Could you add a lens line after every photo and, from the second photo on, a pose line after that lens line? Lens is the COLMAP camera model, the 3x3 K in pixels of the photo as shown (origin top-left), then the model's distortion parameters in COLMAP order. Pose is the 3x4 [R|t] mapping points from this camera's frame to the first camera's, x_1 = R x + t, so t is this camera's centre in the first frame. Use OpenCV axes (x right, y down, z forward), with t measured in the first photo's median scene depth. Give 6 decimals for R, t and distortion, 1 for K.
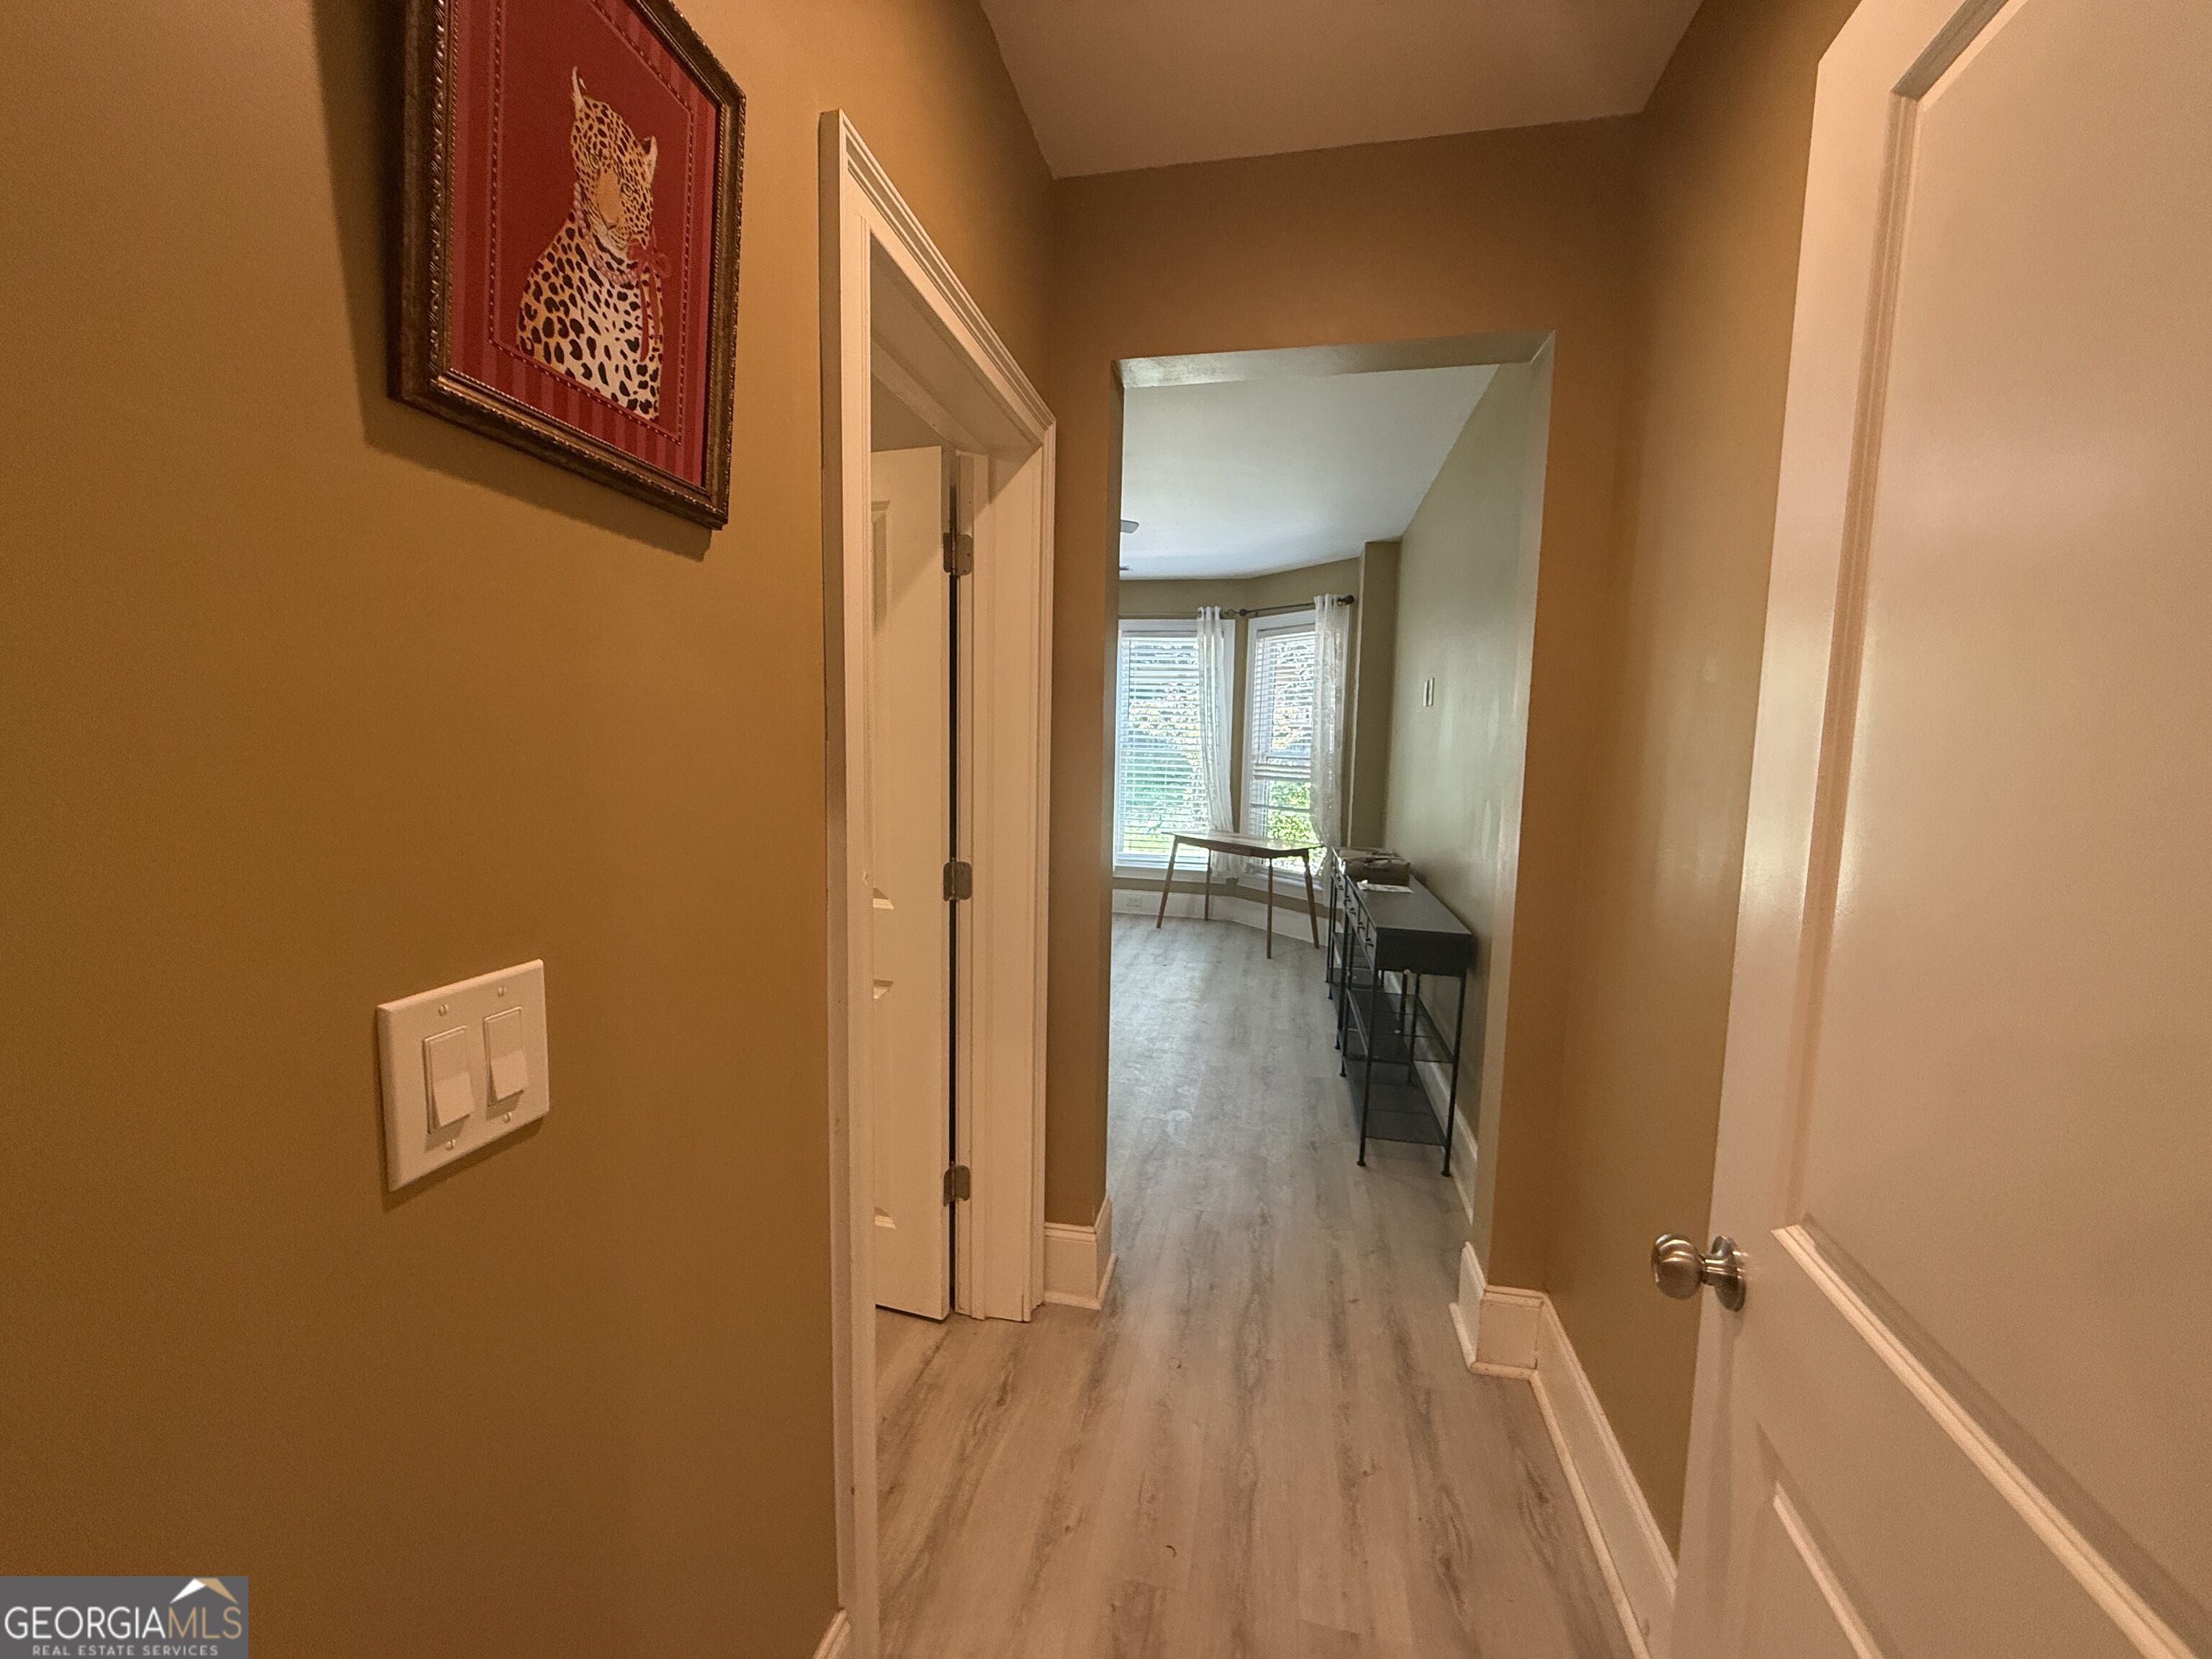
lens RADIAL K [[880.3, 0, 1097.6], [0, 880.3, 834.6], [0, 0, 1]] dist [0.002000, -0.002044]
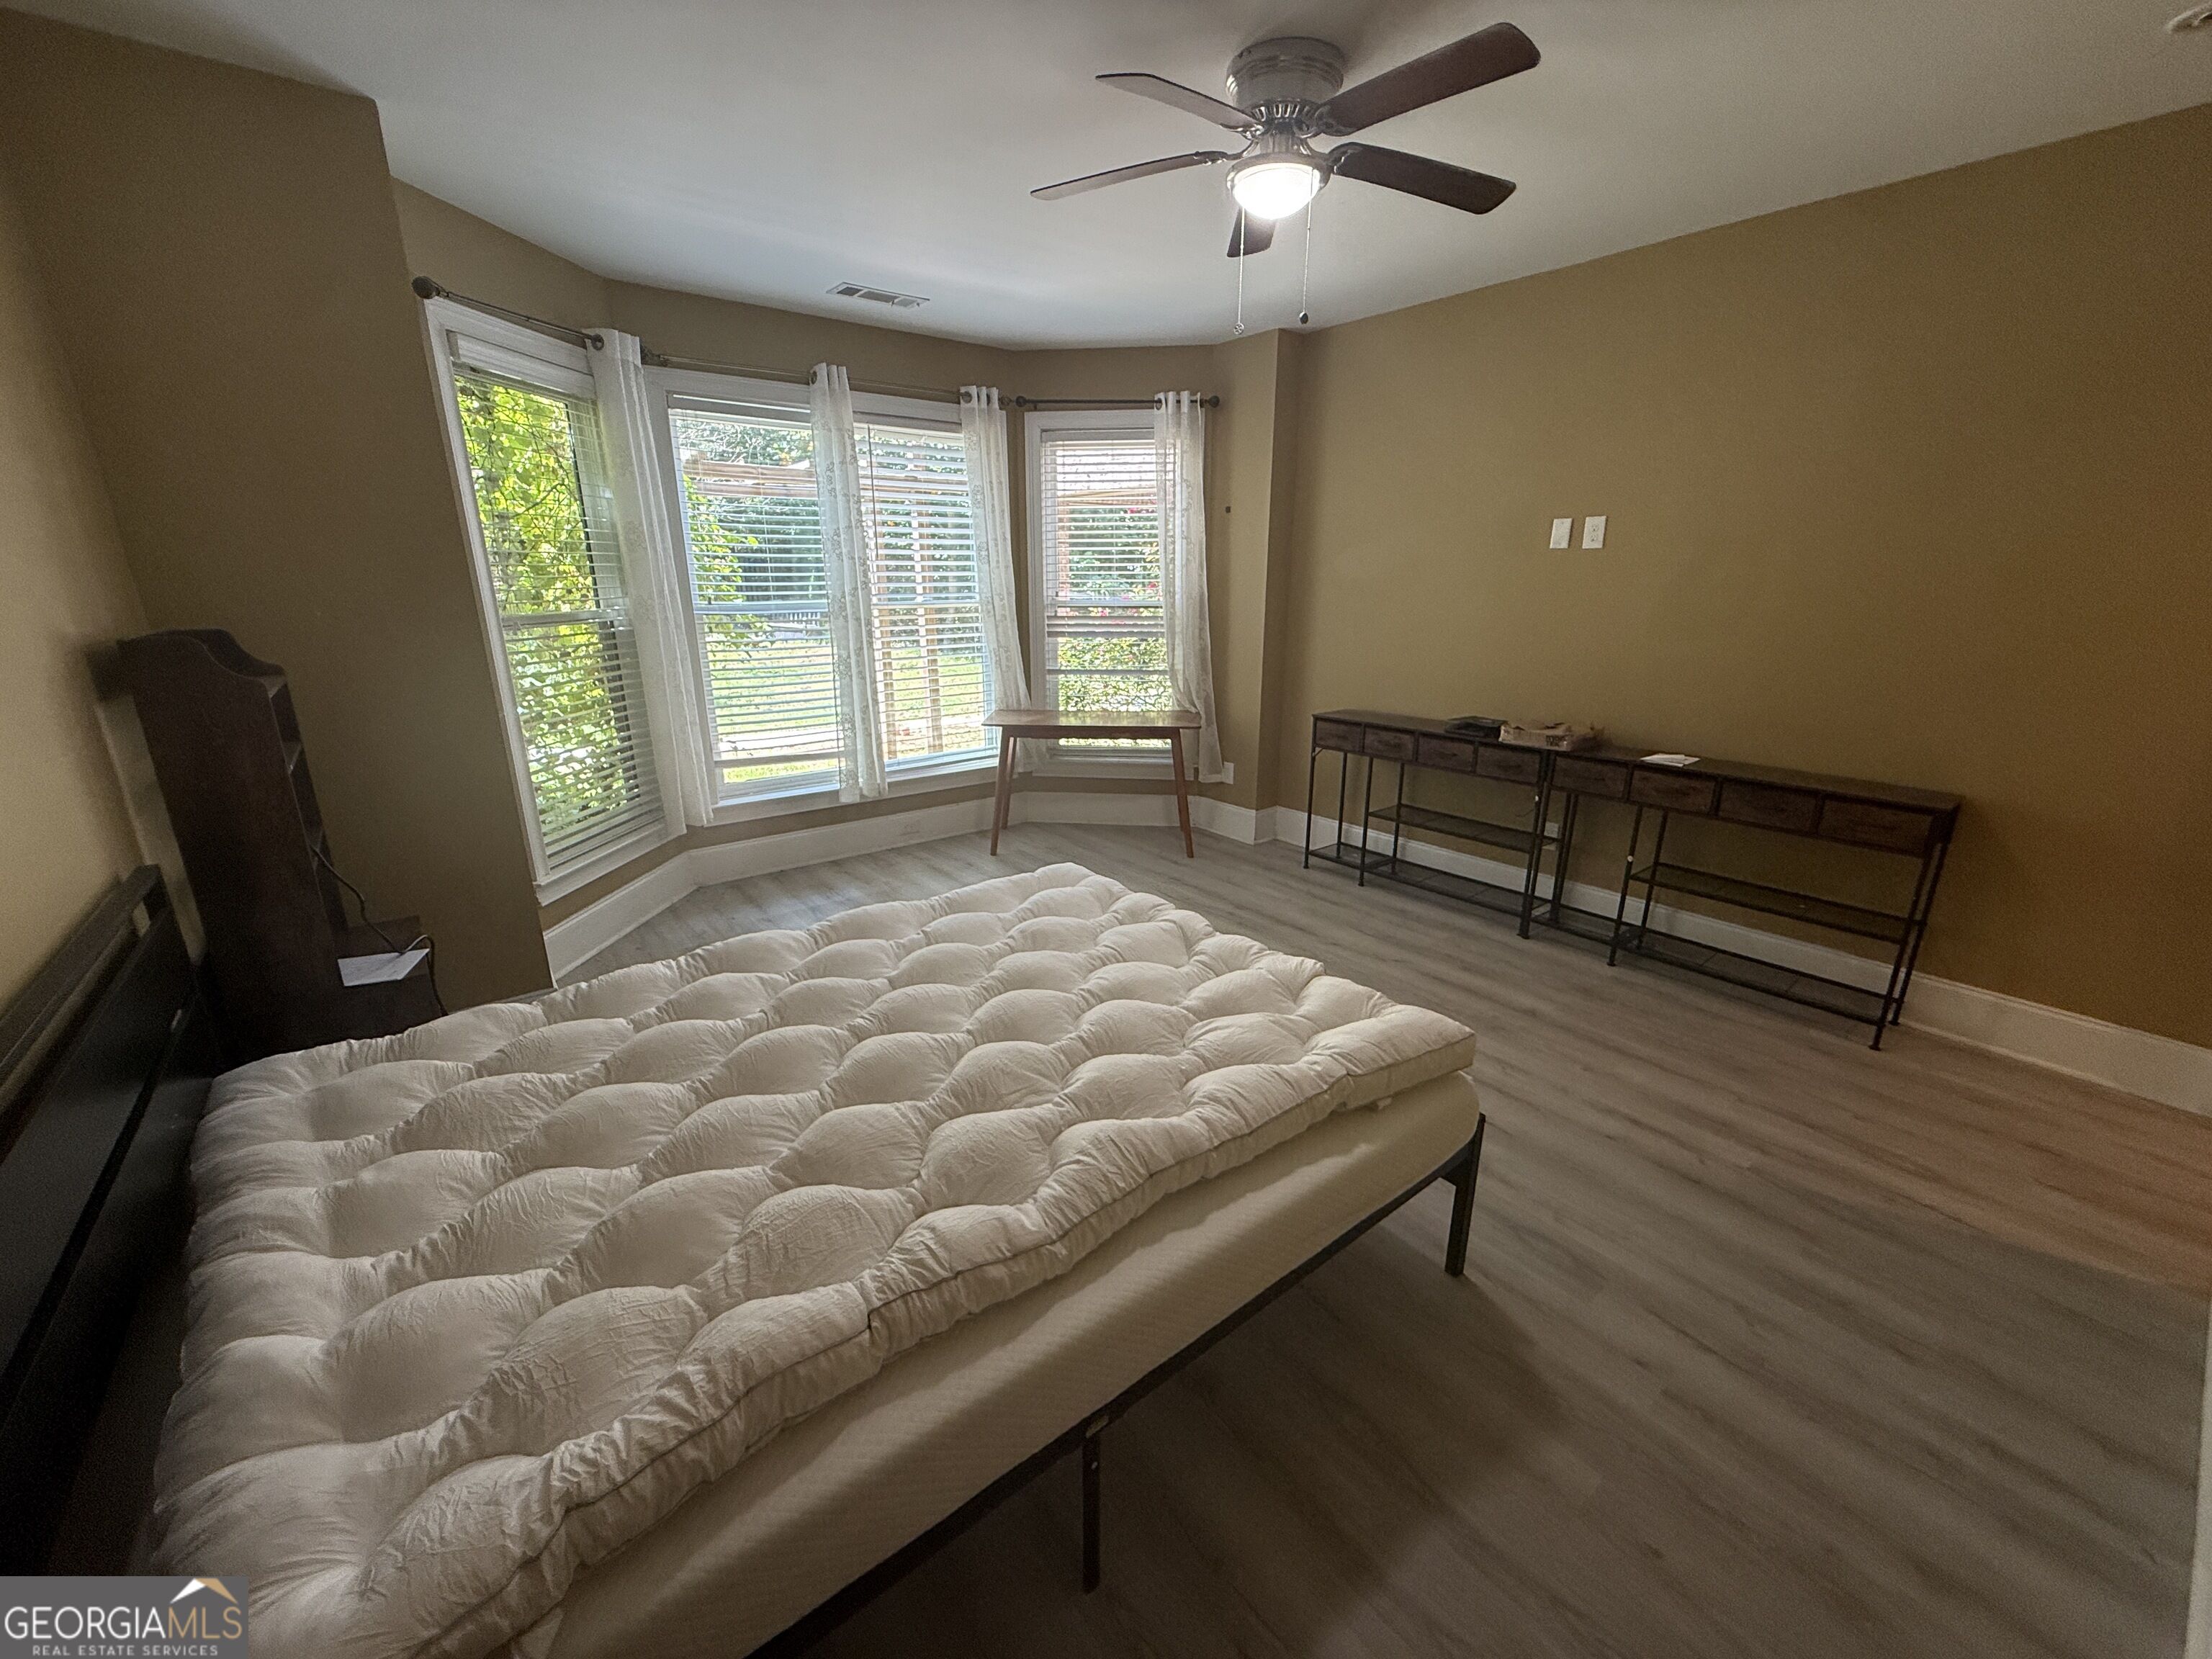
lens RADIAL K [[880.3, 0, 1097.6], [0, 880.3, 834.6], [0, 0, 1]] dist [0.002000, -0.002044]
pose [[0.647405, -0.243960, 0.722045, -0.409745], [0.099422, 0.966323, 0.237351, -0.077648], [-0.755633, -0.081875, 0.649858, 0.470436]]
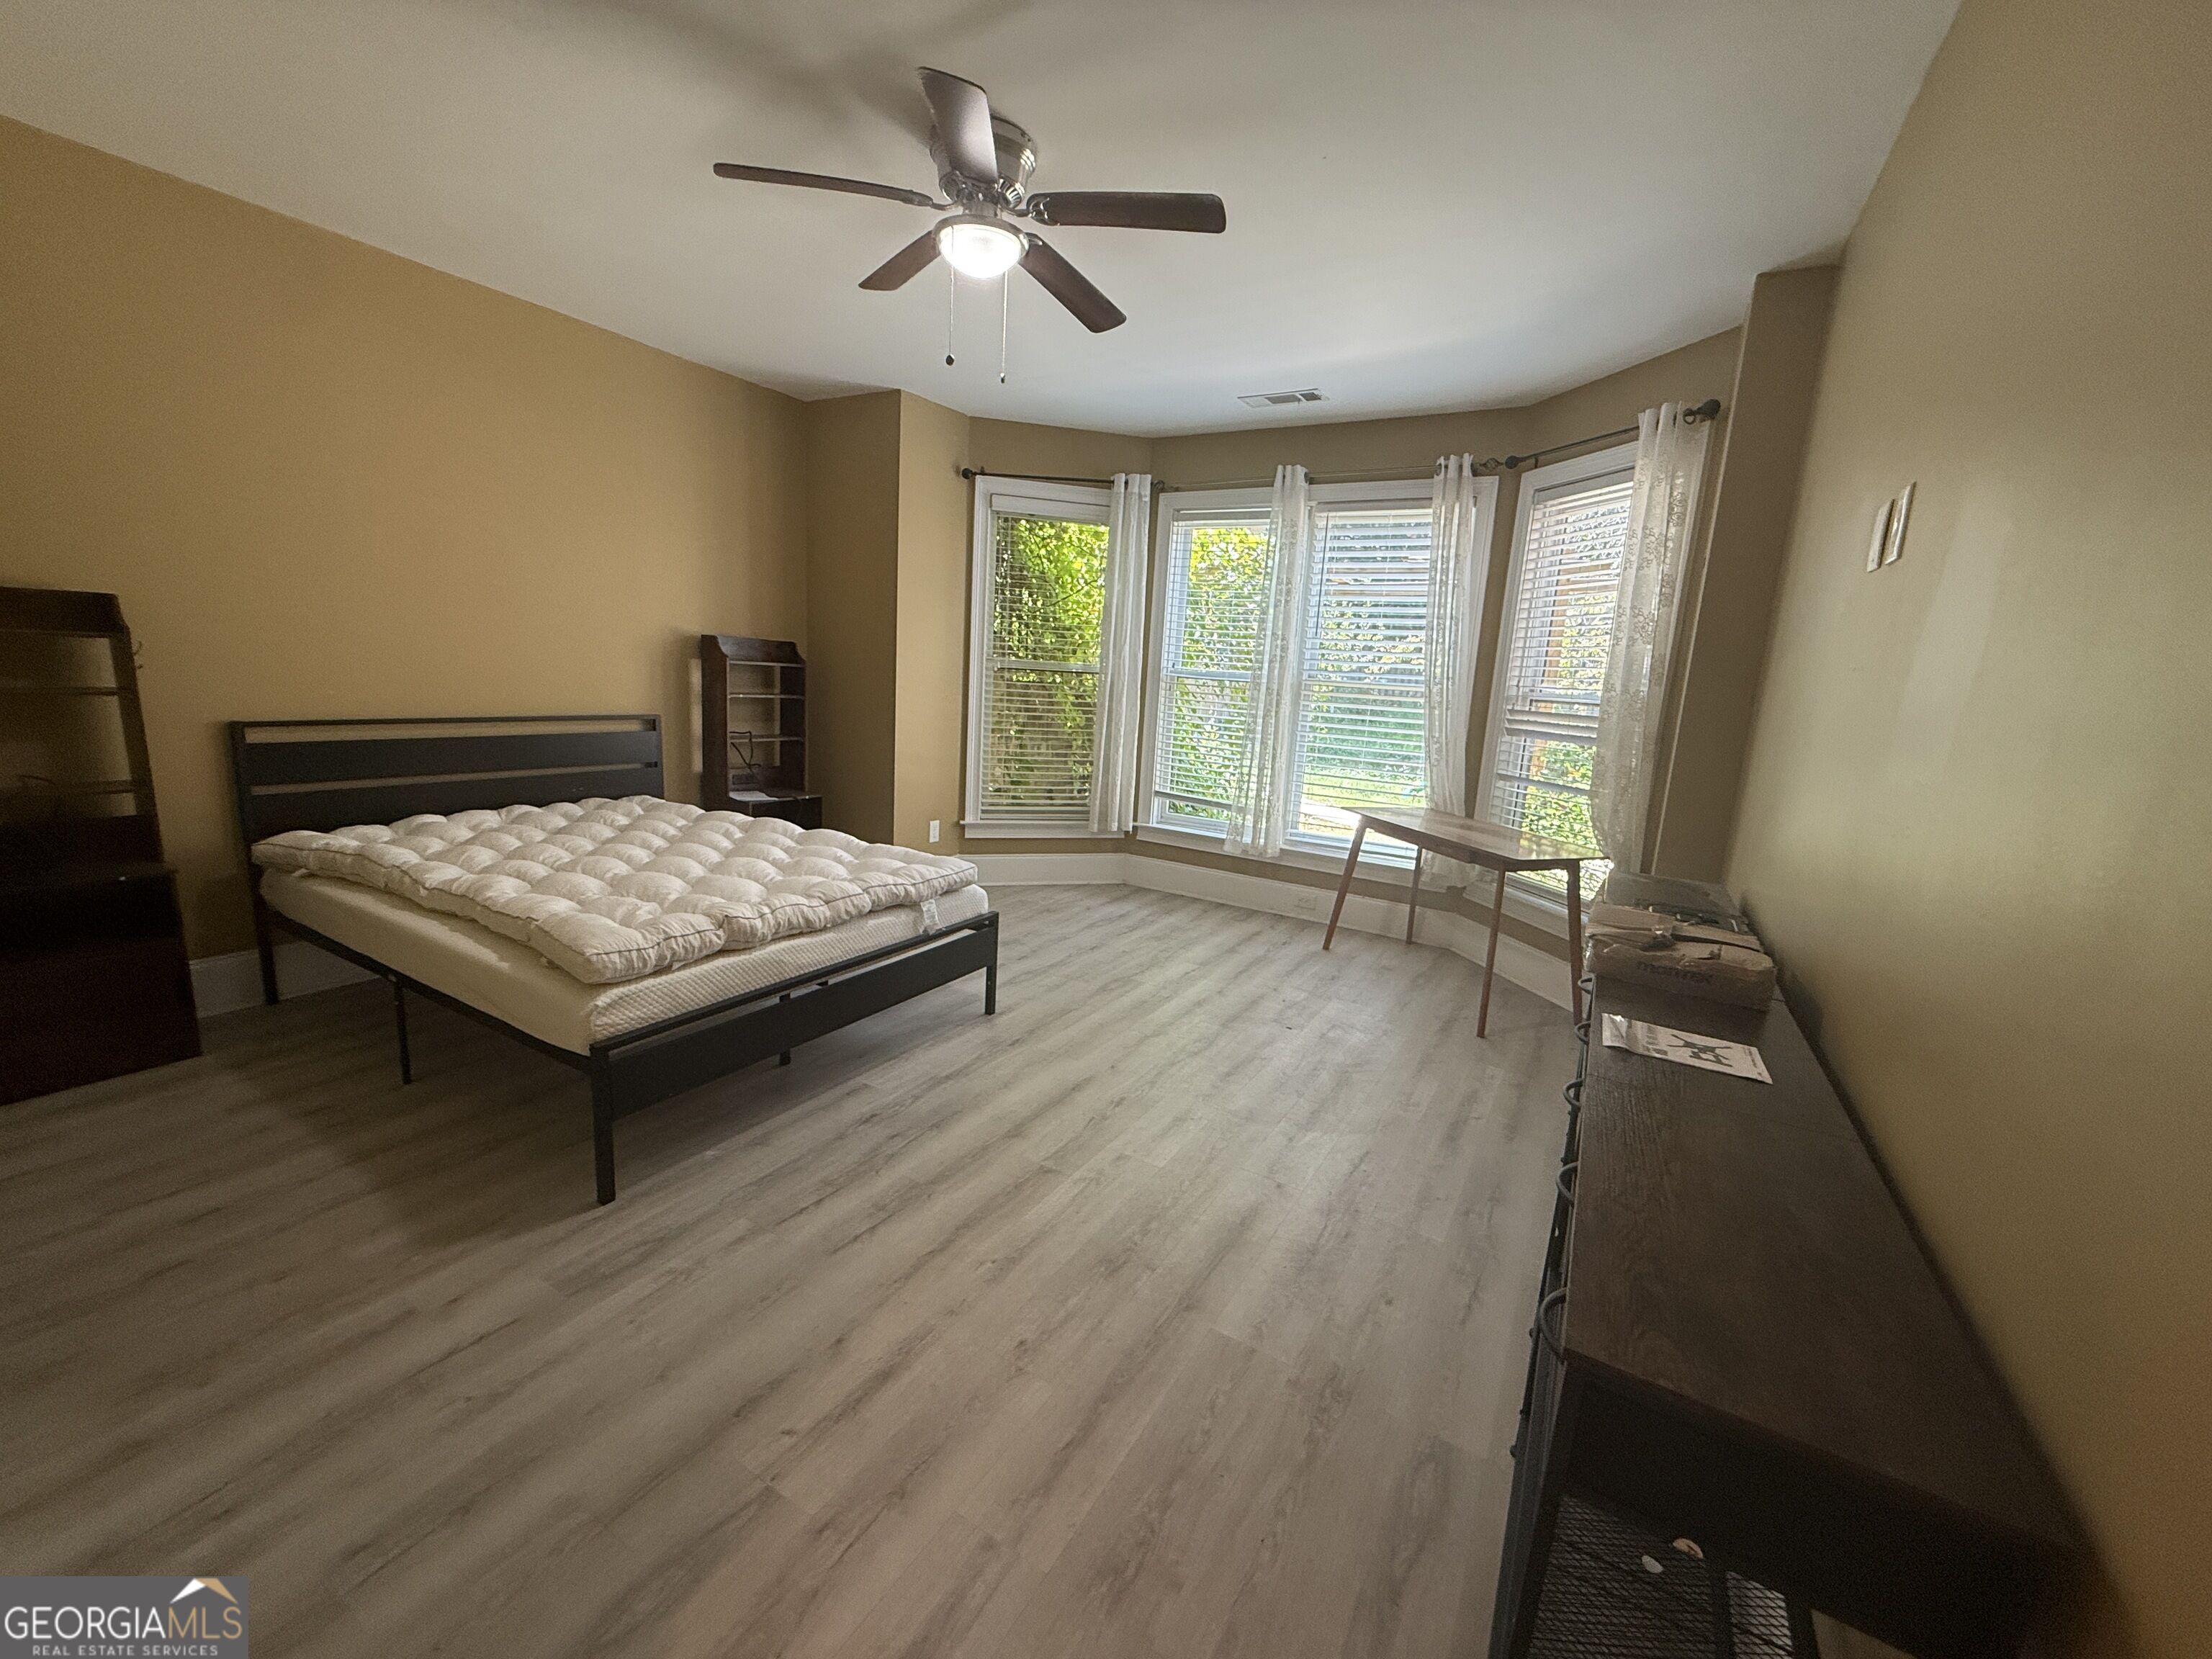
lens RADIAL K [[880.3, 0, 1097.6], [0, 880.3, 834.6], [0, 0, 1]] dist [0.002000, -0.002044]
pose [[0.944330, 0.089348, -0.316635, 0.112733], [-0.068419, 0.994709, 0.076633, -0.021212], [0.321807, -0.050703, 0.945447, 0.319592]]
